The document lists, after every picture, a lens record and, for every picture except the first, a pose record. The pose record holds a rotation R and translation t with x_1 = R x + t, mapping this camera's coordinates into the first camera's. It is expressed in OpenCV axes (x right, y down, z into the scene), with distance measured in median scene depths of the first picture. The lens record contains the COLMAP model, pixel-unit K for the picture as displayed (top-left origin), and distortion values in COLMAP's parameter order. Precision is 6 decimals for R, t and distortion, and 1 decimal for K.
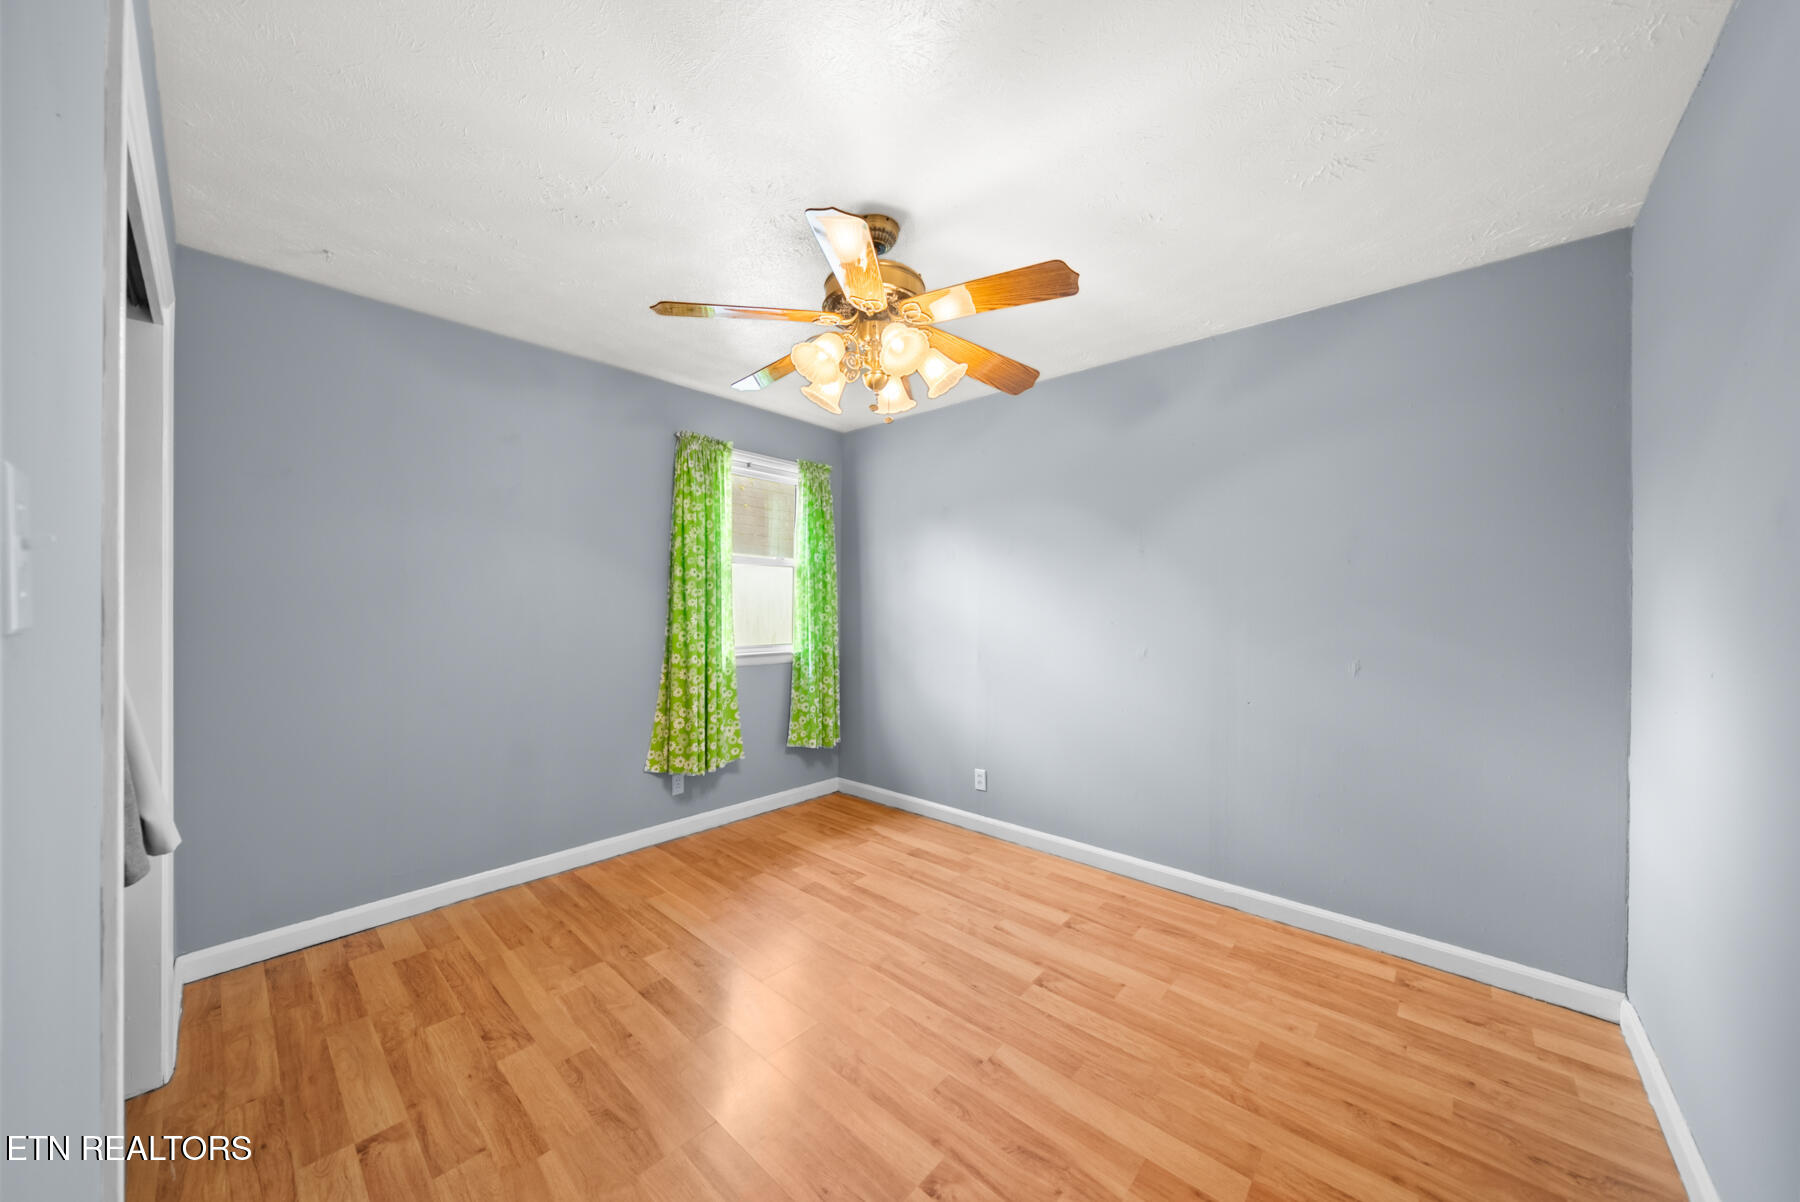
lens RADIAL K [[625.7, 0, 890.2], [0, 625.7, 598.2], [0, 0, 1]] dist [-0.002567, -0.000131]
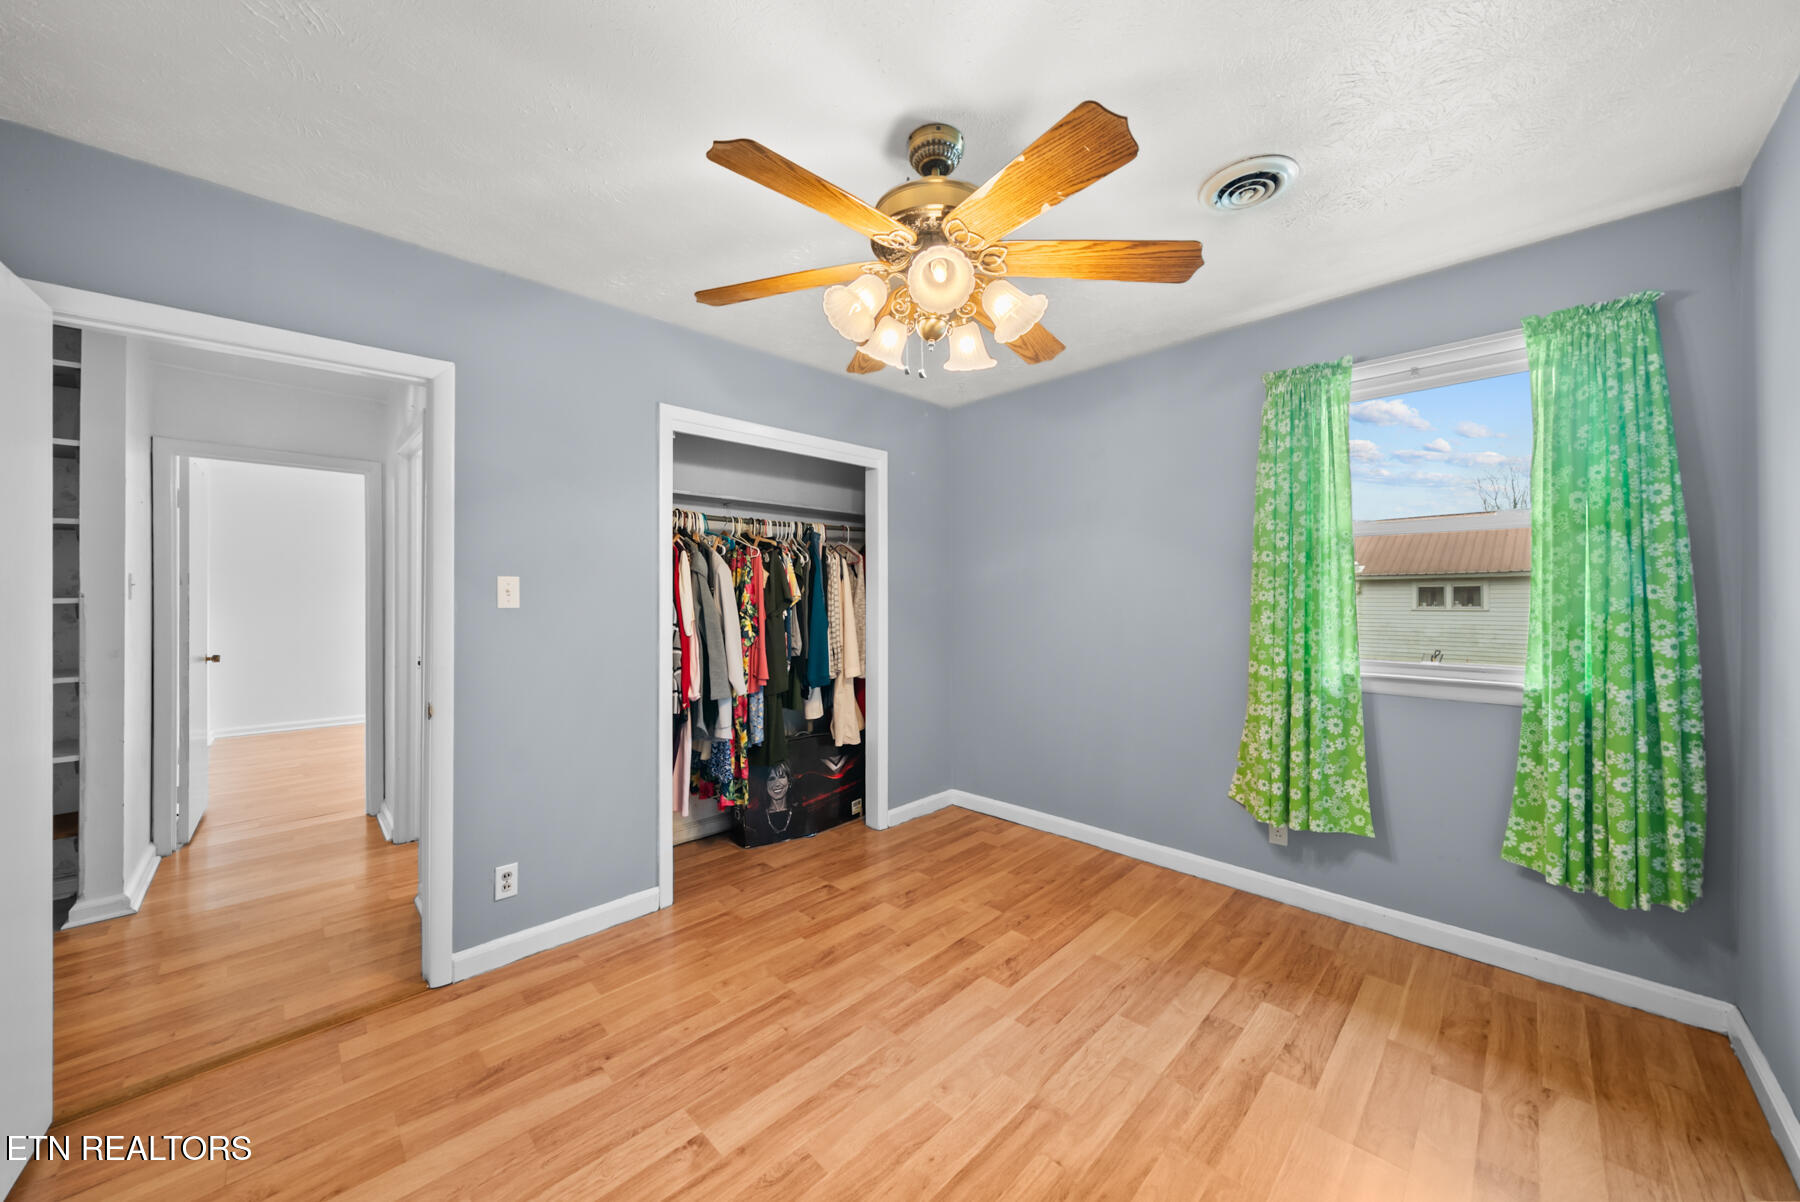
lens RADIAL K [[639.1, 0, 905.8], [0, 639.1, 585.8], [0, 0, 1]] dist [-0.000199, -0.000105]
pose [[-0.055799, -0.023840, -0.998157, 0.571191], [0.014836, 0.999585, -0.024703, 0.008770], [0.998332, -0.016187, -0.055422, 0.702949]]
